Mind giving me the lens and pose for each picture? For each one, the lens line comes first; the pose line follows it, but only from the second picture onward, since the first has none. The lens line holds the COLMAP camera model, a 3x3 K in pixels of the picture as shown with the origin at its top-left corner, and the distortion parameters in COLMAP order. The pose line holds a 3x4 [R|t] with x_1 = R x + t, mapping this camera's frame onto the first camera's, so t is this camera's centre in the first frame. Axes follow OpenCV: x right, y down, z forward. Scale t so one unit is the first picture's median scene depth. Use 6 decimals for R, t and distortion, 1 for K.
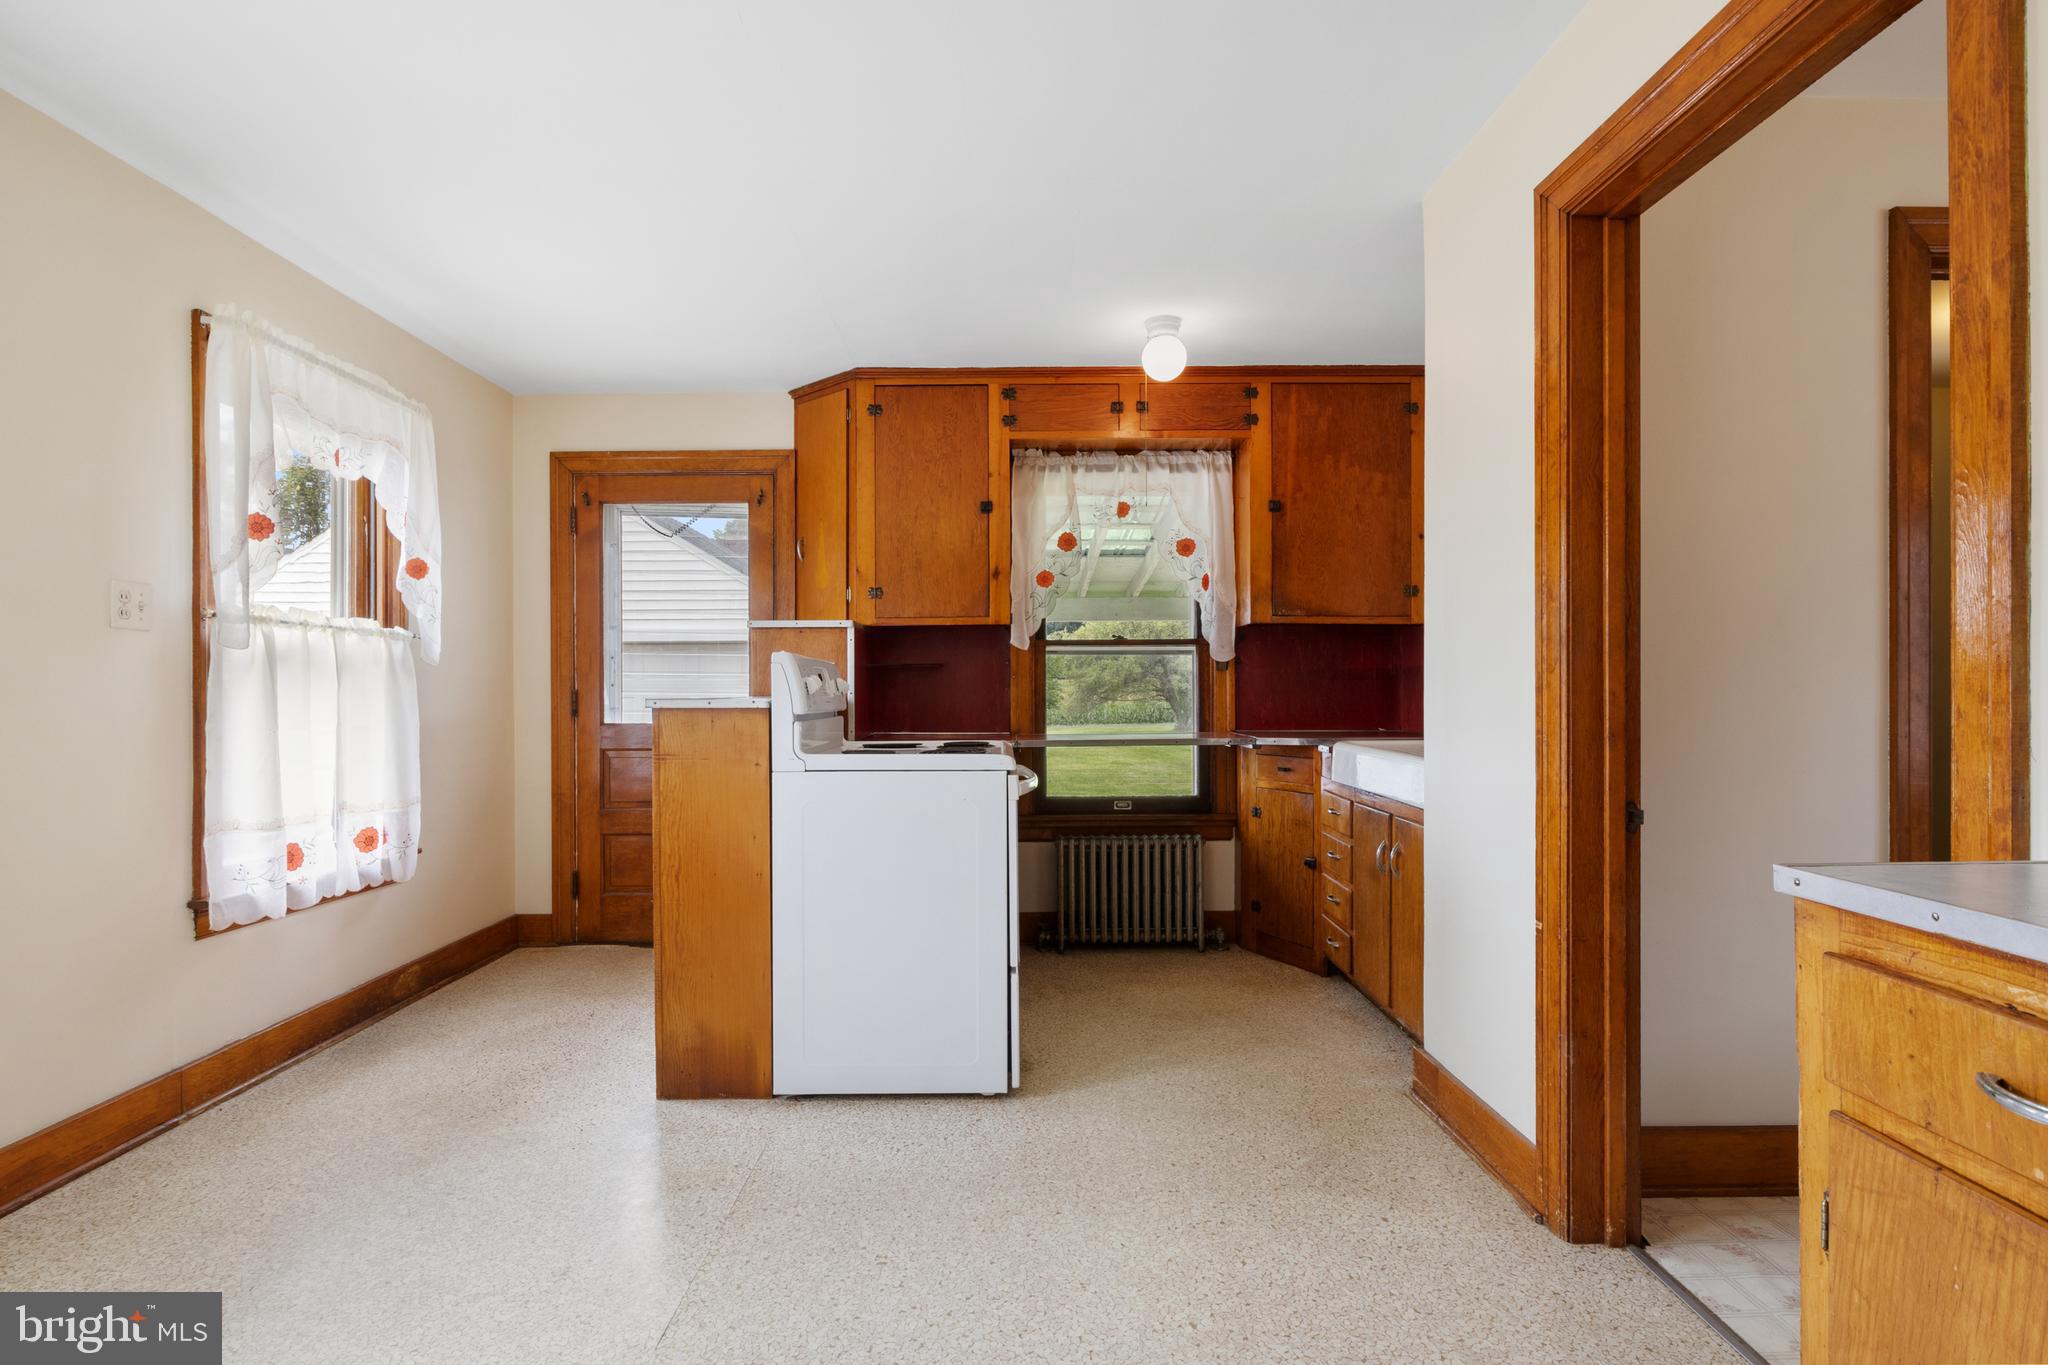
lens RADIAL K [[1006.2, 0, 1027.6], [0, 1006.2, 690.6], [0, 0, 1]] dist [-0.002548, 0.000320]
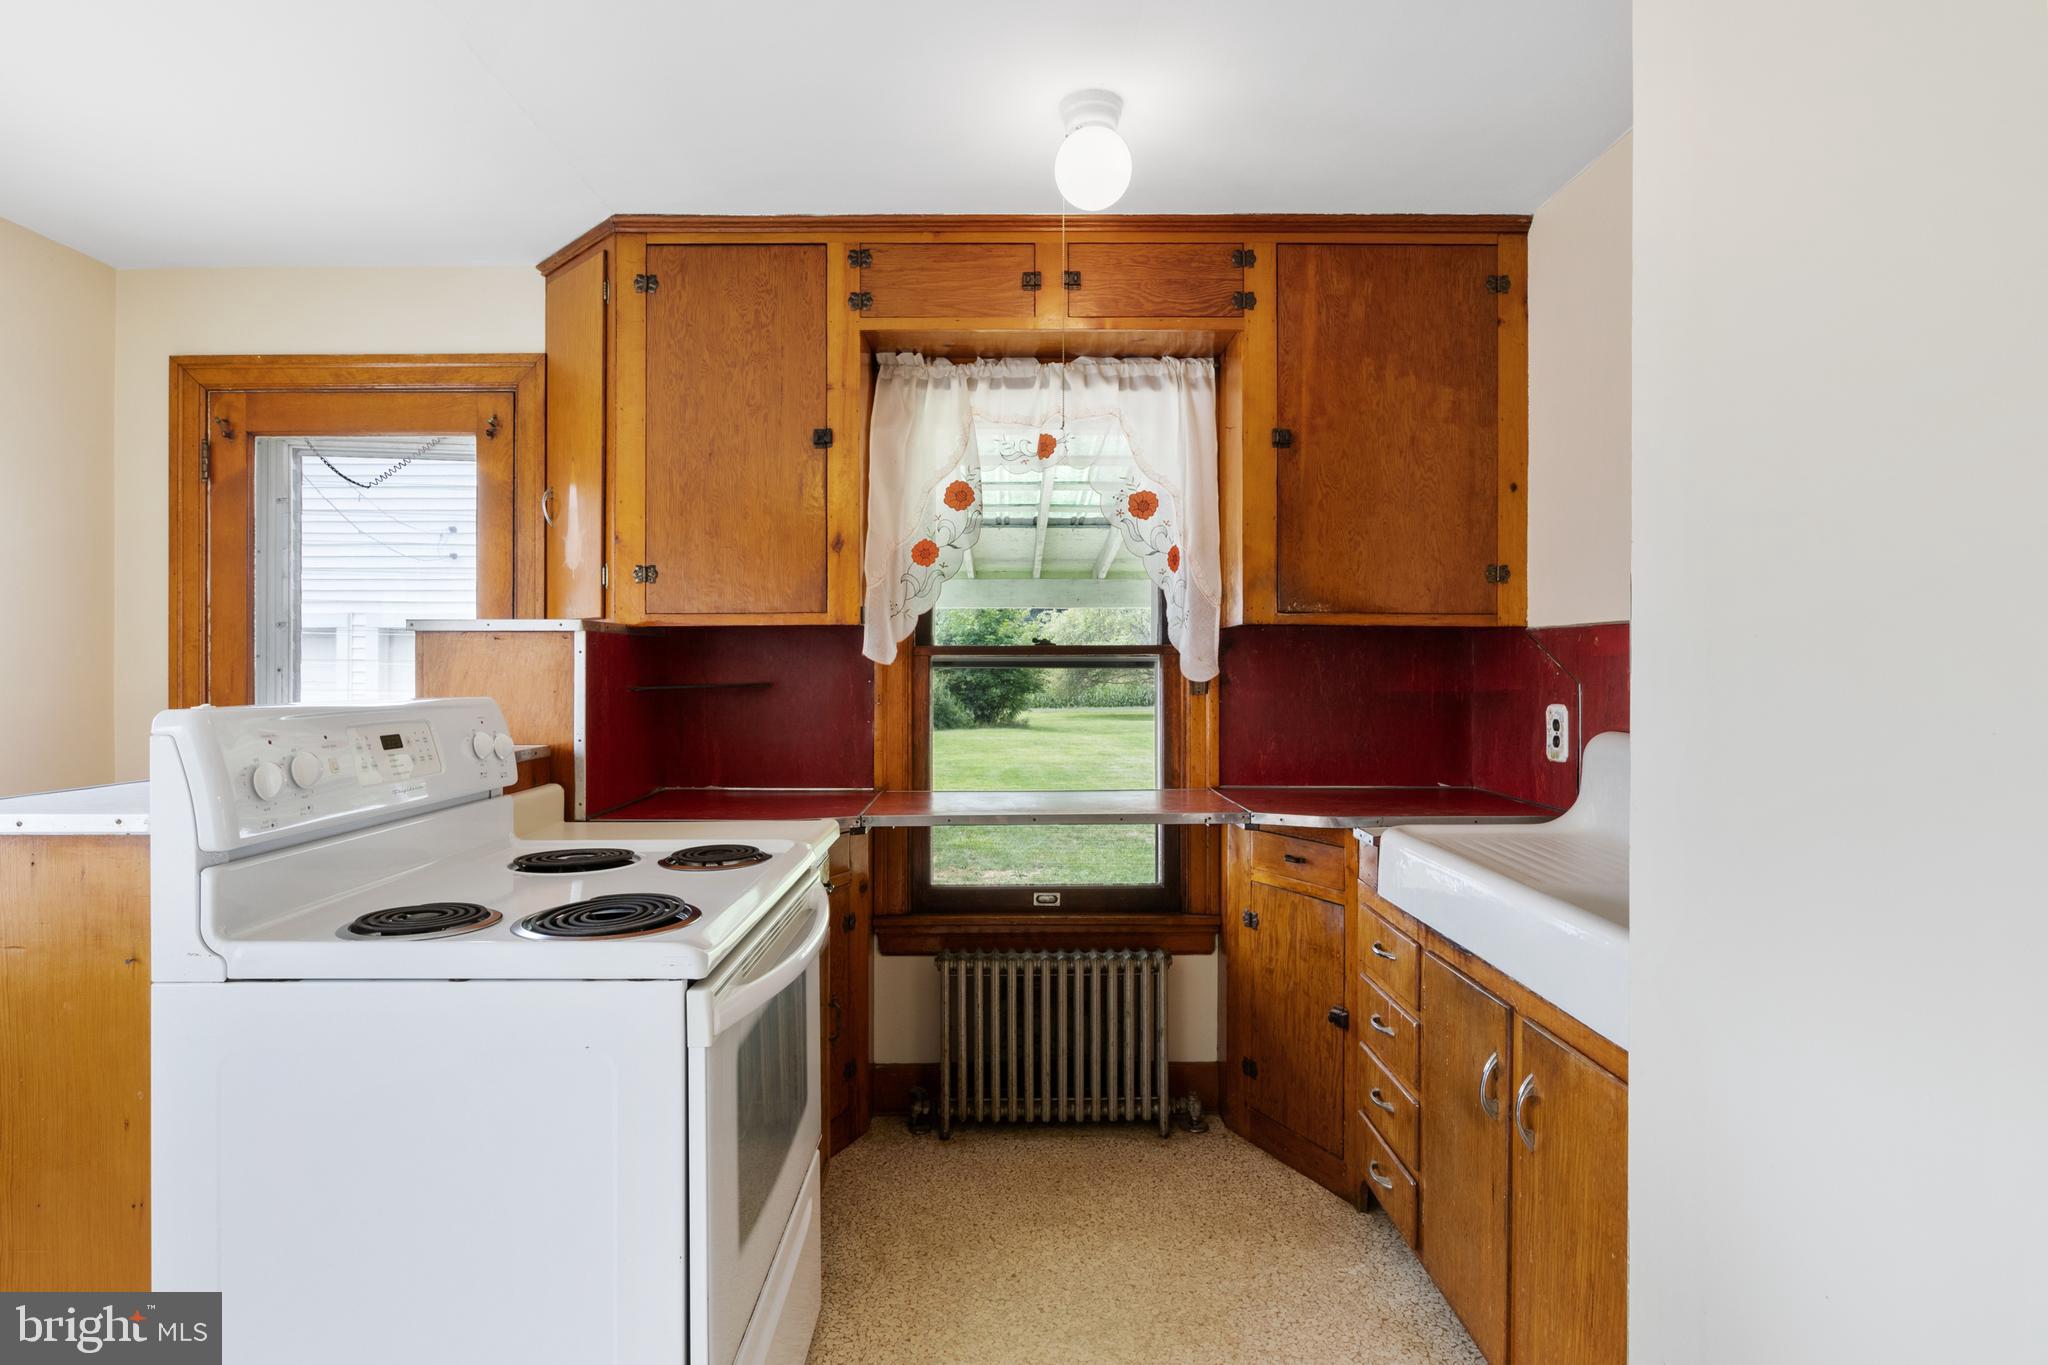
lens RADIAL K [[1006.2, 0, 1017.0], [0, 1006.2, 667.9], [0, 0, 1]] dist [-0.002548, 0.000320]
pose [[0.999978, 0.004174, -0.005216, 0.082166], [-0.004187, 0.999988, -0.002377, -0.036694], [0.005206, 0.002399, 0.999984, 0.362525]]
